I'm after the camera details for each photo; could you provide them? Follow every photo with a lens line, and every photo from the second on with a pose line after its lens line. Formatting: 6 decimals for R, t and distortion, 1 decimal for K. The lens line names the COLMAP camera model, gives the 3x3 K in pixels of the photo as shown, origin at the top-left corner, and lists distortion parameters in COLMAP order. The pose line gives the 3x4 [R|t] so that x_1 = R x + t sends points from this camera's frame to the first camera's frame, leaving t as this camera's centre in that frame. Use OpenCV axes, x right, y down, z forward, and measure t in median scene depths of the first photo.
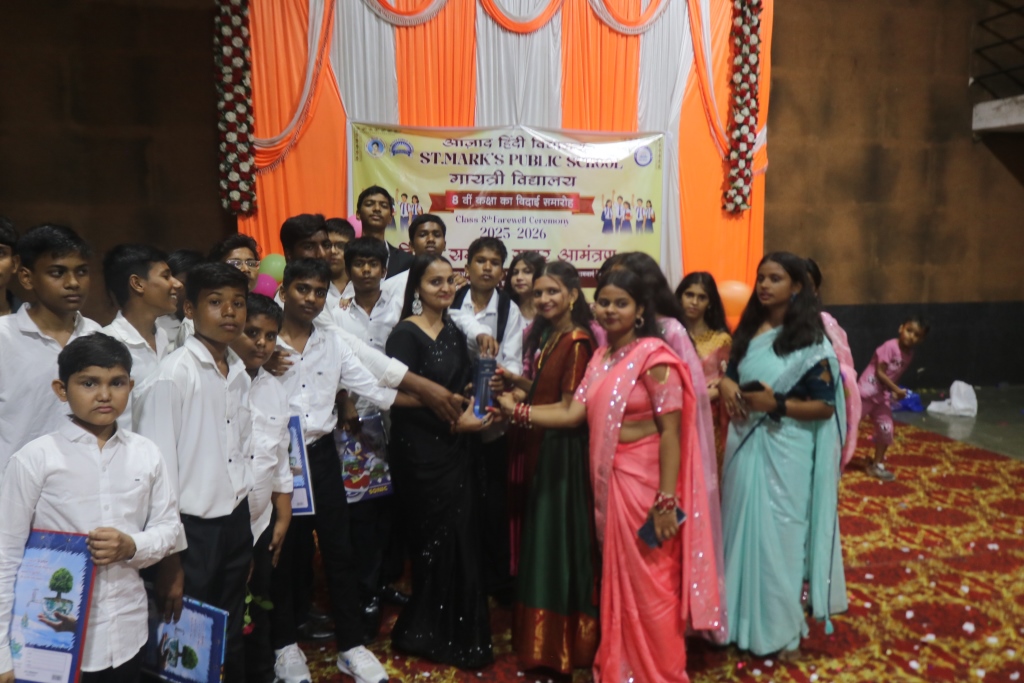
lens RADIAL K [[838.4, 0, 508.7], [0, 838.4, 337.2], [0, 0, 1]] dist [-0.010507, 0.019701]
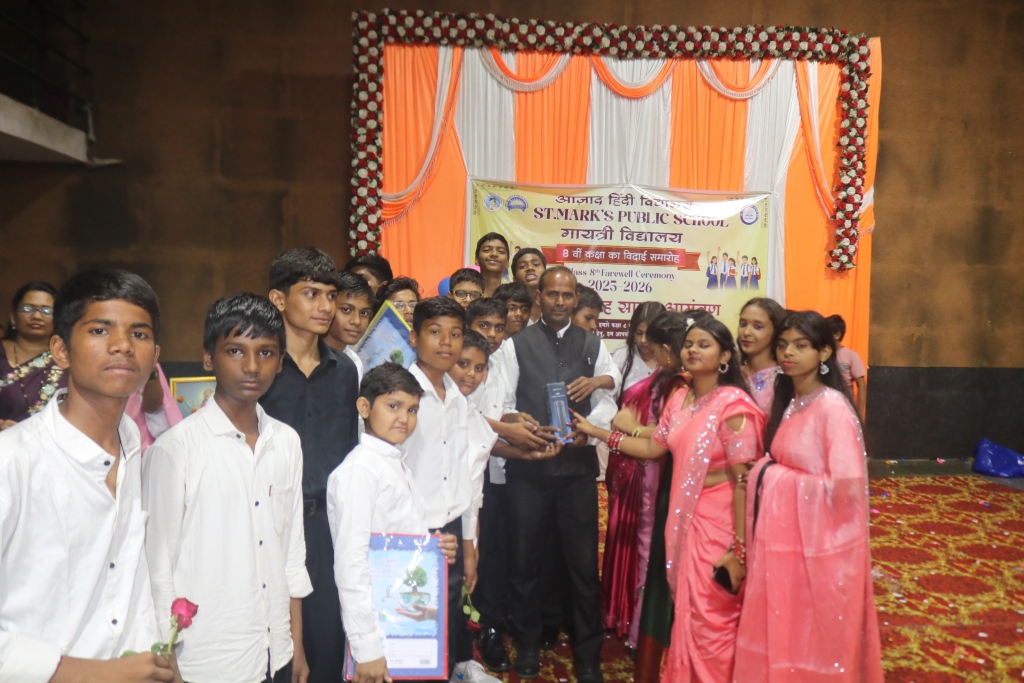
lens RADIAL K [[838.4, 0, 508.2], [0, 838.4, 331.2], [0, 0, 1]] dist [-0.010507, 0.019701]
pose [[0.993778, 0.029637, -0.107361, -0.019155], [-0.037440, 0.996744, -0.071414, 0.011308], [0.104895, 0.074989, 0.991652, -0.041511]]
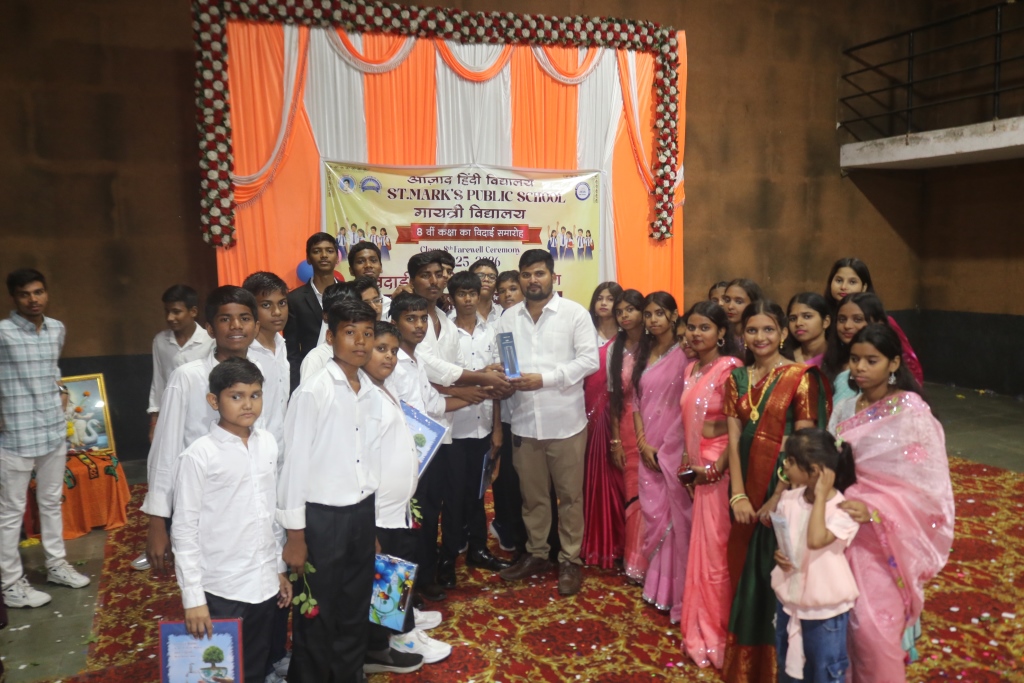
lens RADIAL K [[838.4, 0, 509.3], [0, 838.4, 333.5], [0, 0, 1]] dist [-0.010507, 0.019701]
pose [[0.985625, -0.026545, 0.166850, -0.132986], [0.030805, 0.999261, -0.022997, -0.003070], [-0.166116, 0.027806, 0.985714, -0.088679]]
